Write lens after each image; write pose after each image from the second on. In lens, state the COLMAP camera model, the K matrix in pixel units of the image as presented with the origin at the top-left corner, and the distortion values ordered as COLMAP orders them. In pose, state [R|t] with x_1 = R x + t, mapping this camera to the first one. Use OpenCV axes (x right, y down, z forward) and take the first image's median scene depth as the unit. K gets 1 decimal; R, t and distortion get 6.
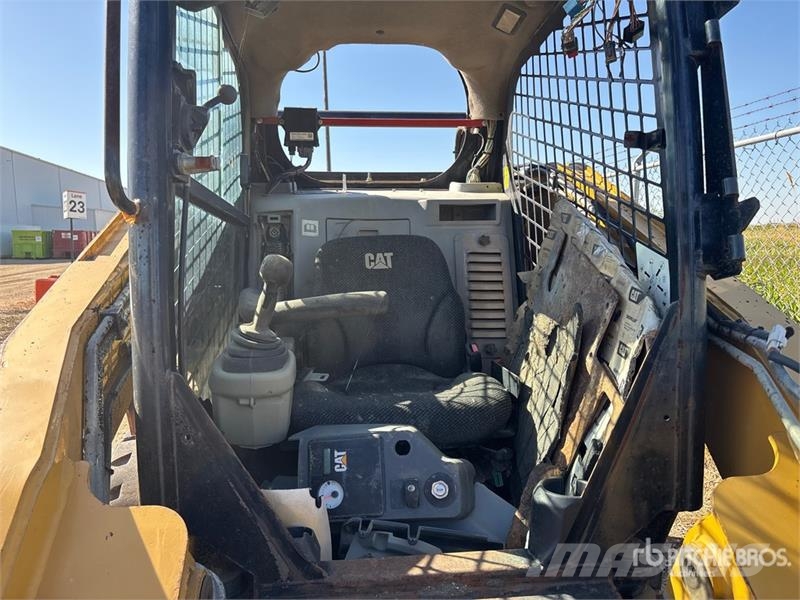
lens RADIAL K [[597.0, 0, 400.0], [0, 597.0, 300.0], [0, 0, 1]] dist [0.038074, -0.057666]
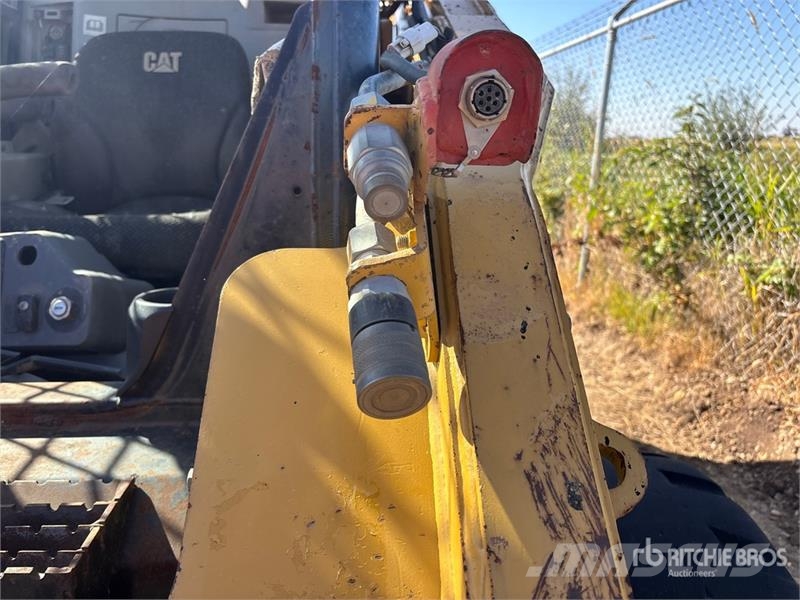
lens RADIAL K [[633.9, 0, 400.2], [0, 633.9, 284.4], [0, 0, 1]] dist [0.000038, -0.077922]
pose [[0.999359, 0.035401, 0.005382, 0.424202], [-0.035802, 0.990511, 0.132688, 0.153433], [-0.000634, -0.132796, 0.991143, 0.221187]]
